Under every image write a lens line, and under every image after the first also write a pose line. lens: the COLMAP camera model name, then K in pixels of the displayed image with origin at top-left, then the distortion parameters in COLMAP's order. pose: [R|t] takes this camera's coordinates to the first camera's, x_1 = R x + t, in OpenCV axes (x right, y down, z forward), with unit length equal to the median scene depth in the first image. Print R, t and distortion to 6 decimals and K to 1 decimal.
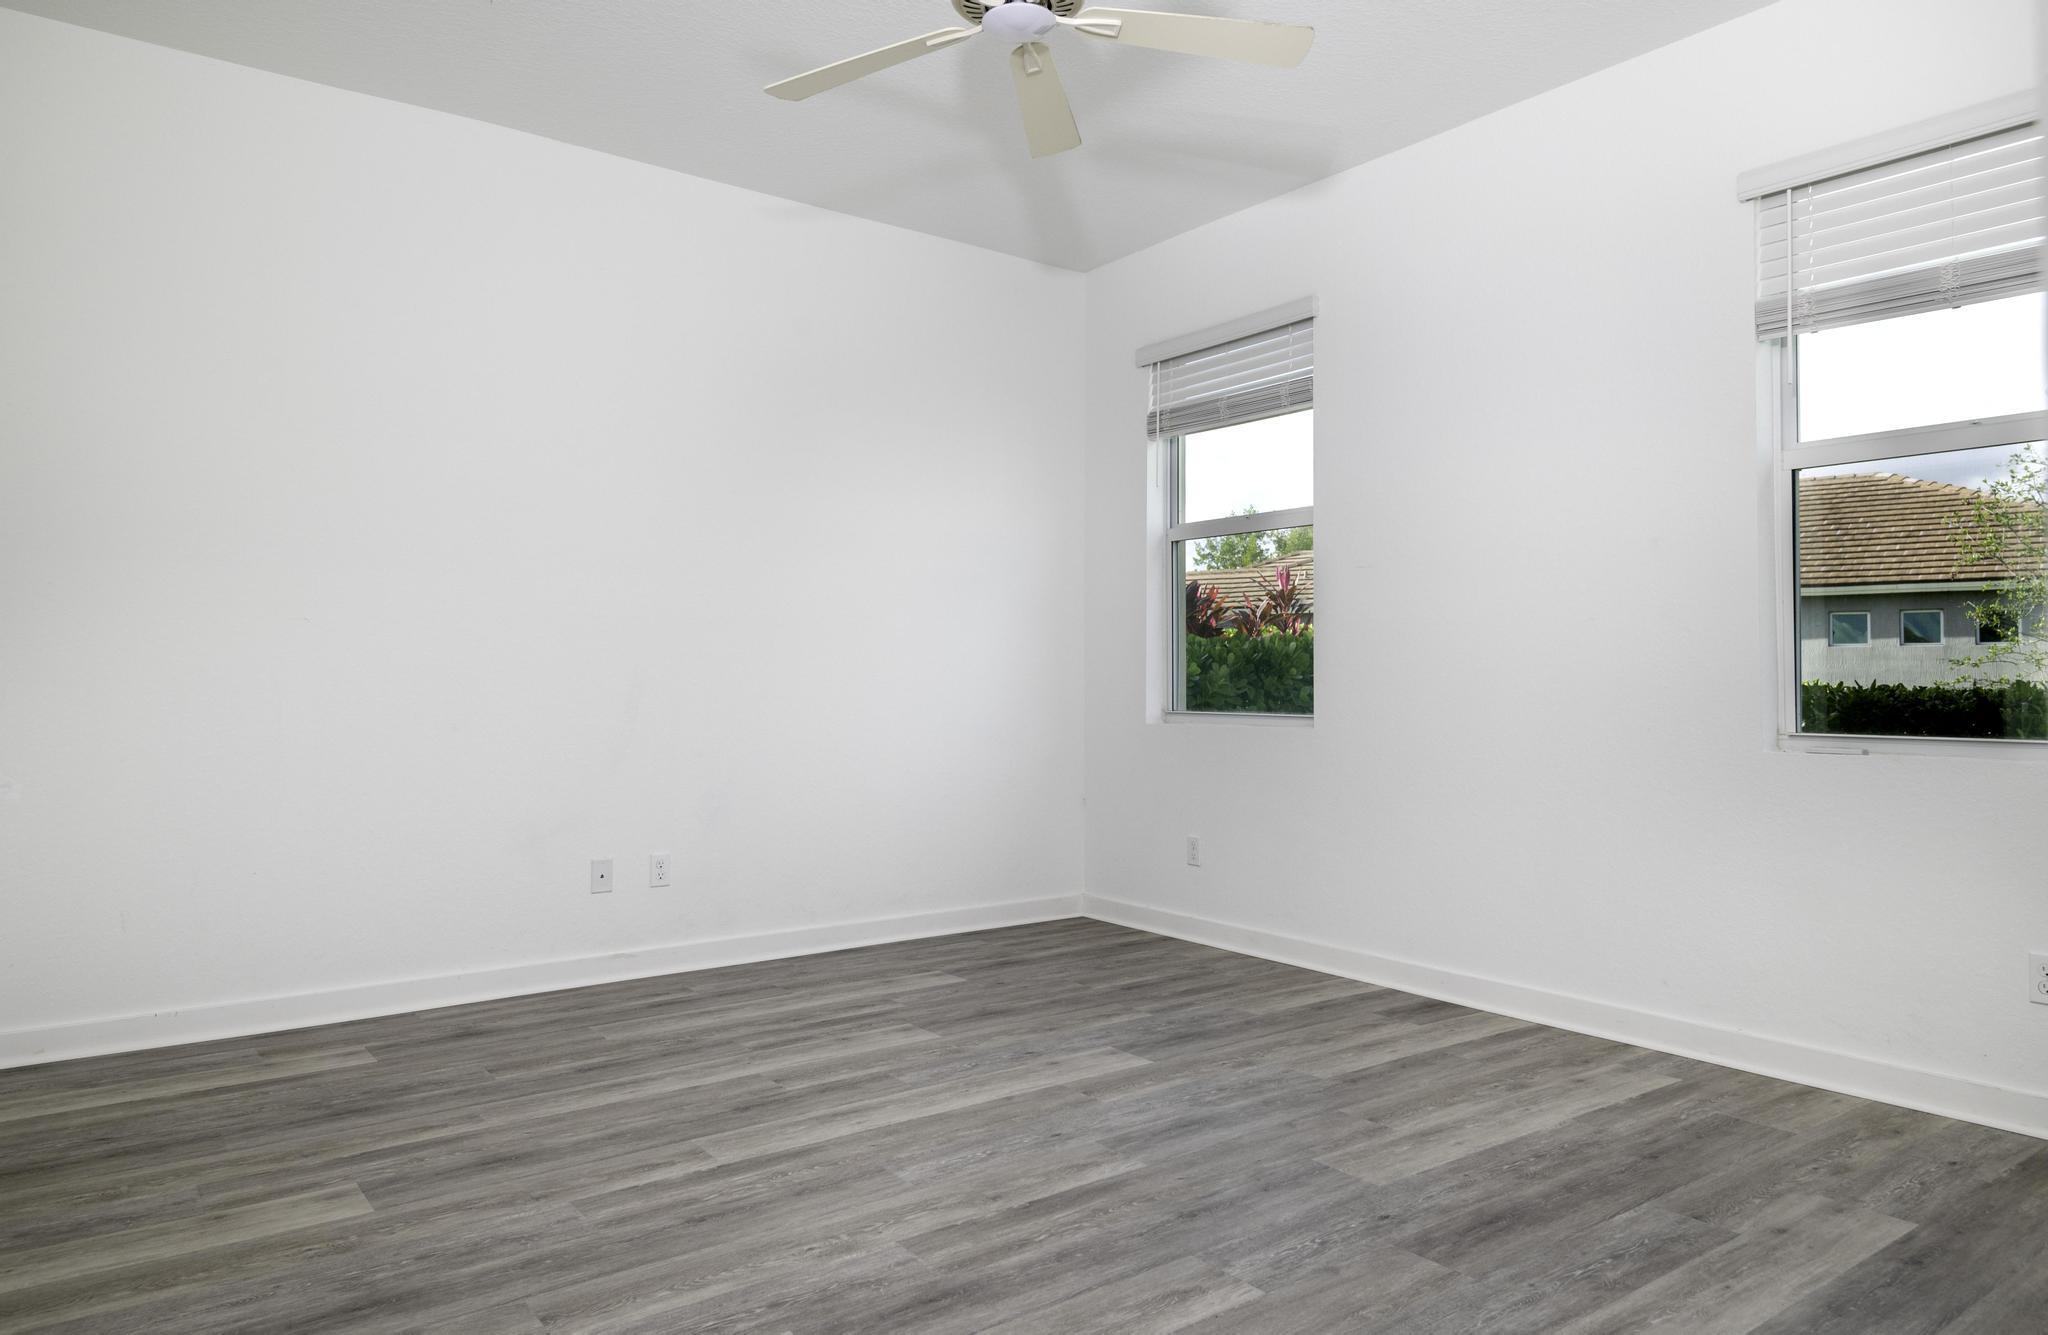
lens RADIAL K [[1336.4, 0, 1015.7], [0, 1336.4, 661.4], [0, 0, 1]] dist [0.035179, -0.029946]
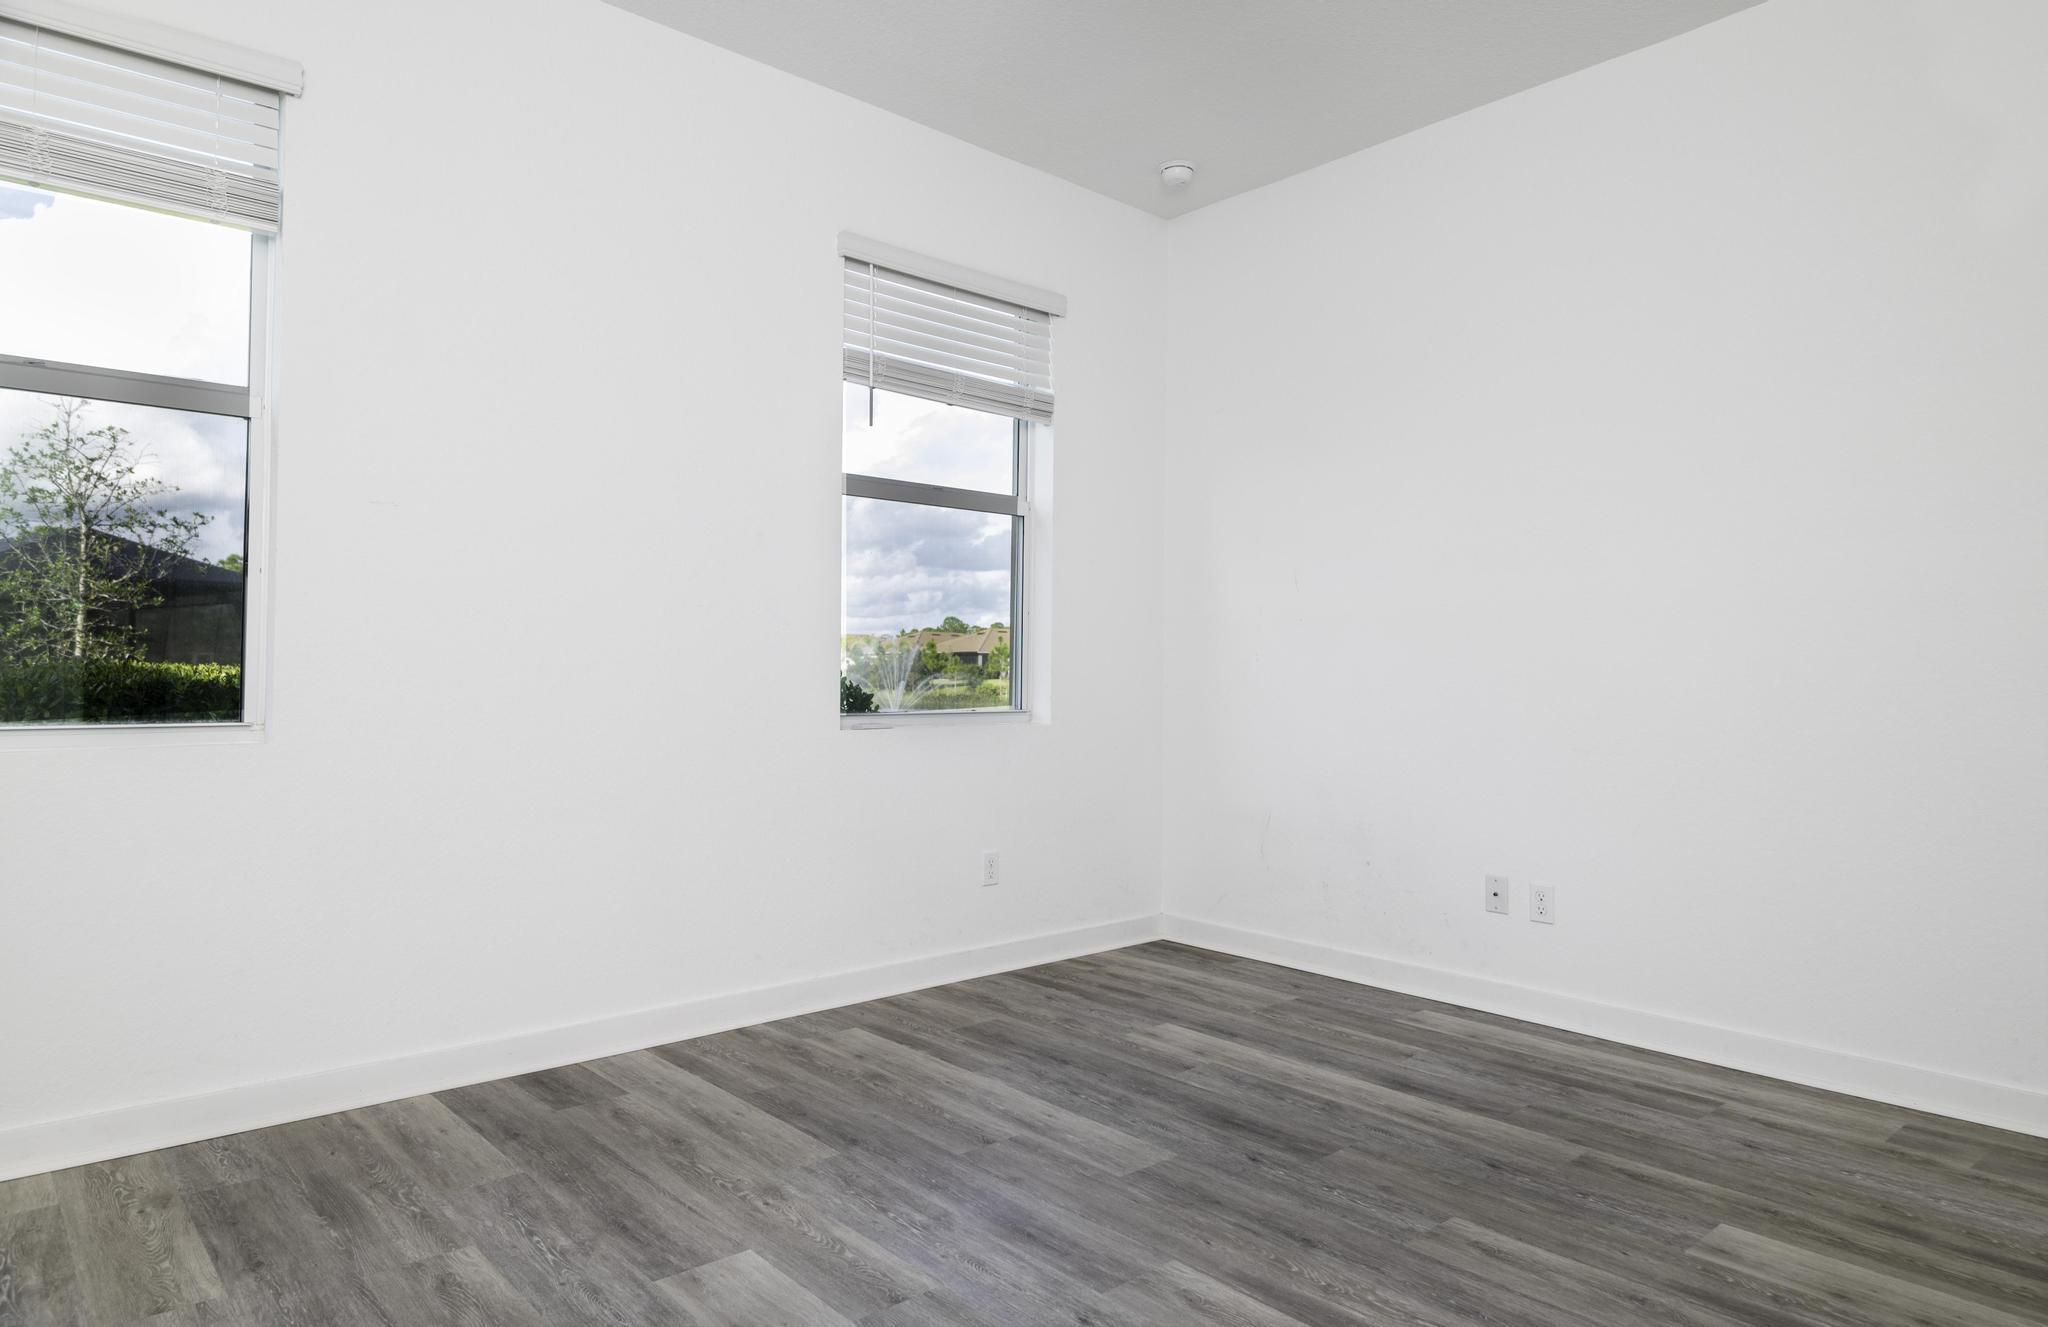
lens RADIAL K [[1228.9, 0, 1029.4], [0, 1228.9, 658.1], [0, 0, 1]] dist [0.027940, -0.022972]
pose [[-0.096234, 0.006418, 0.995338, -0.622491], [-0.022887, 0.999701, -0.008659, 0.010515], [-0.995096, -0.023613, -0.096058, 1.109634]]
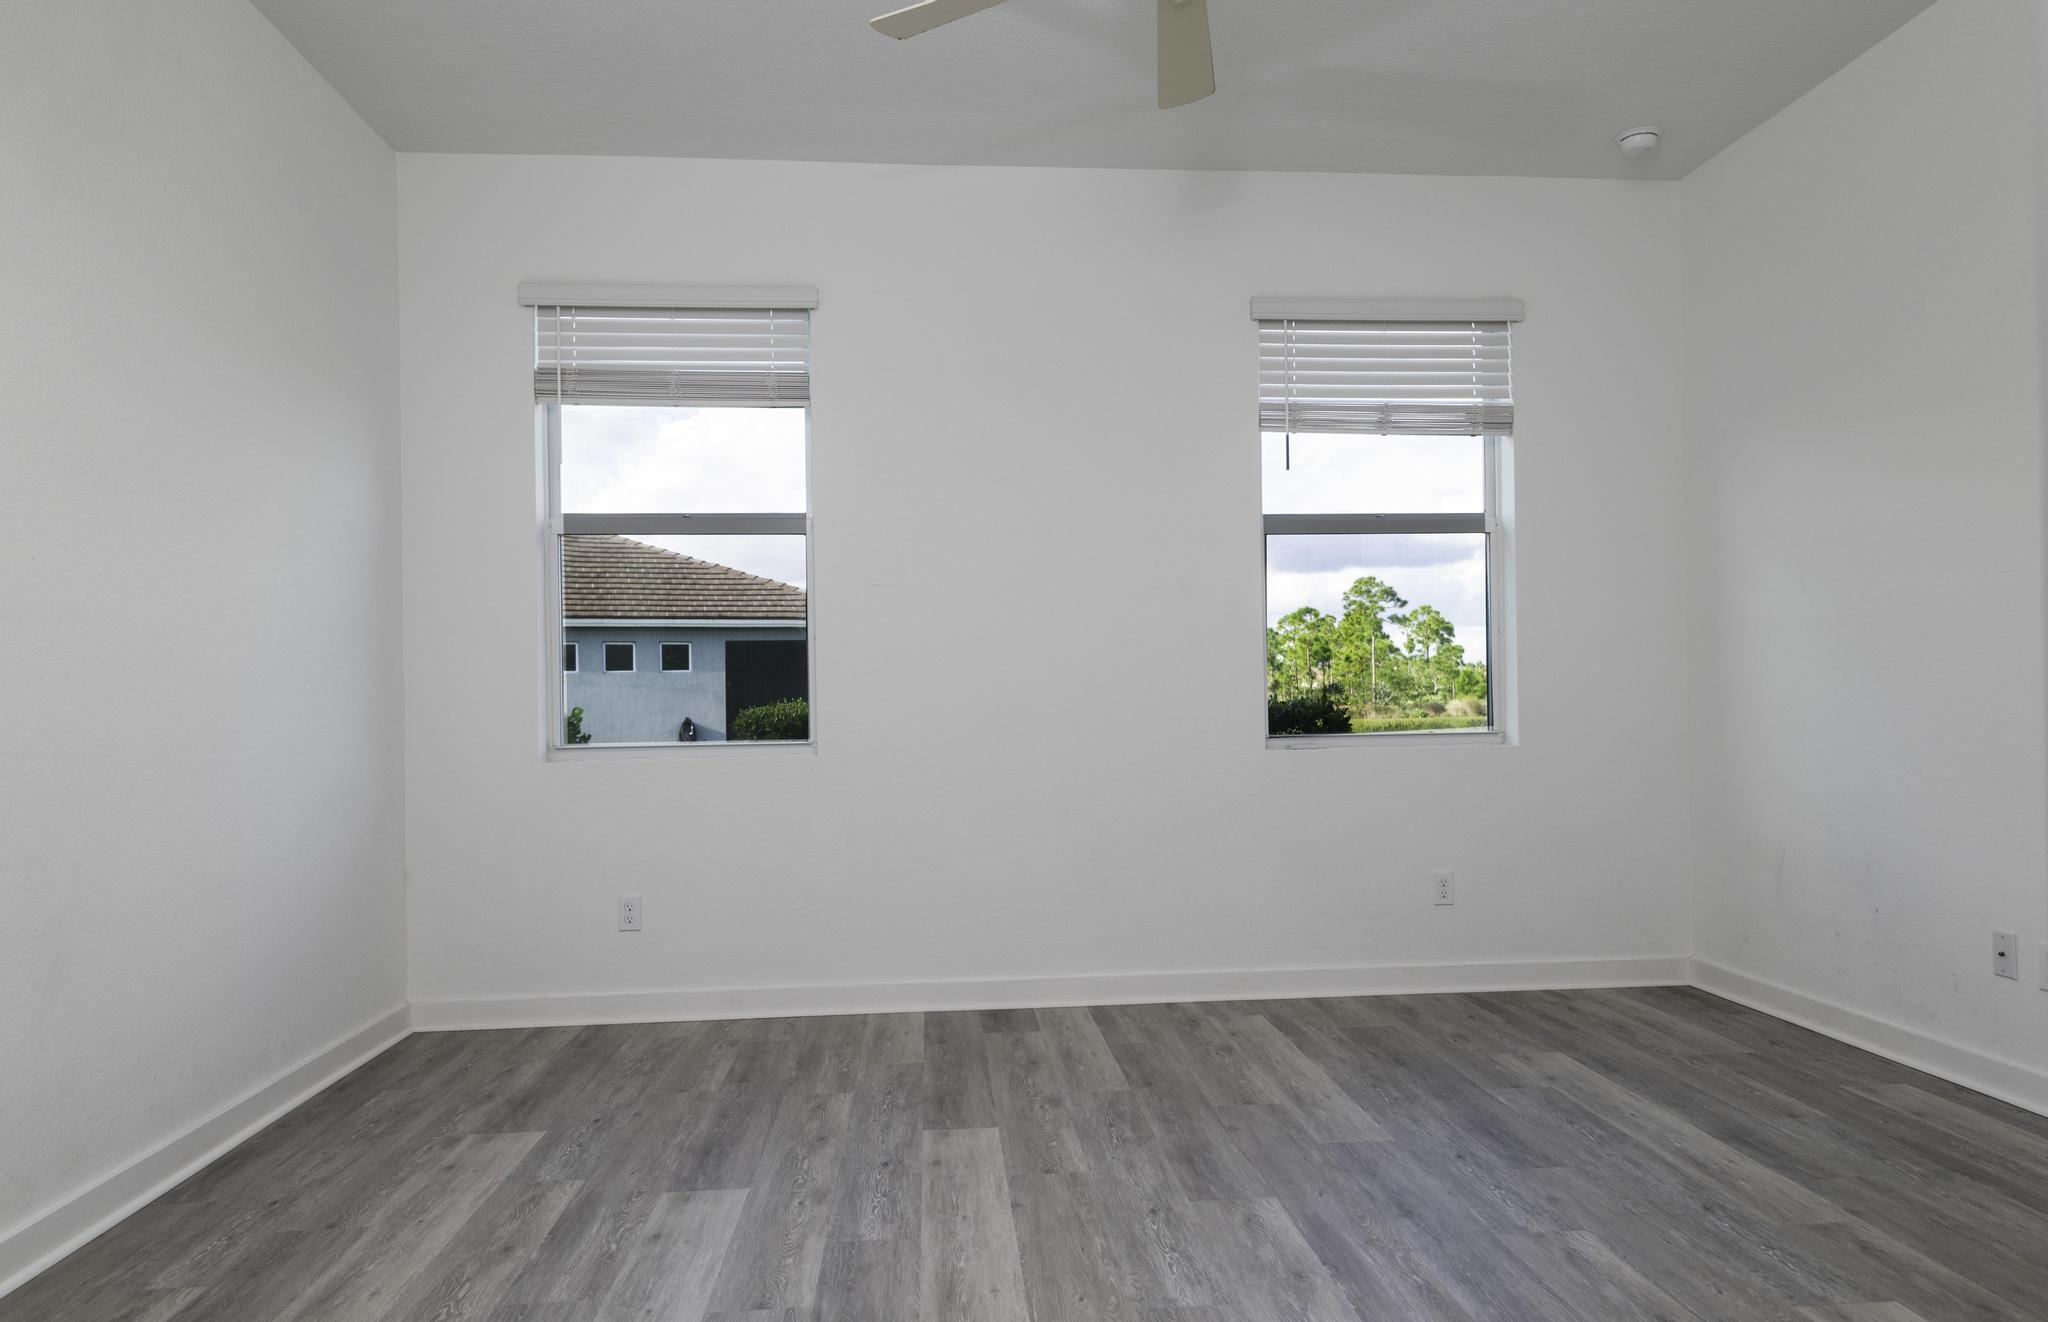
lens RADIAL K [[1336.4, 0, 1058.8], [0, 1336.4, 706.2], [0, 0, 1]] dist [0.035179, -0.029946]
pose [[0.513648, -0.015614, 0.857859, -0.767354], [0.005028, 0.999872, 0.015188, 0.004183], [-0.857986, -0.003488, 0.513661, 0.603105]]
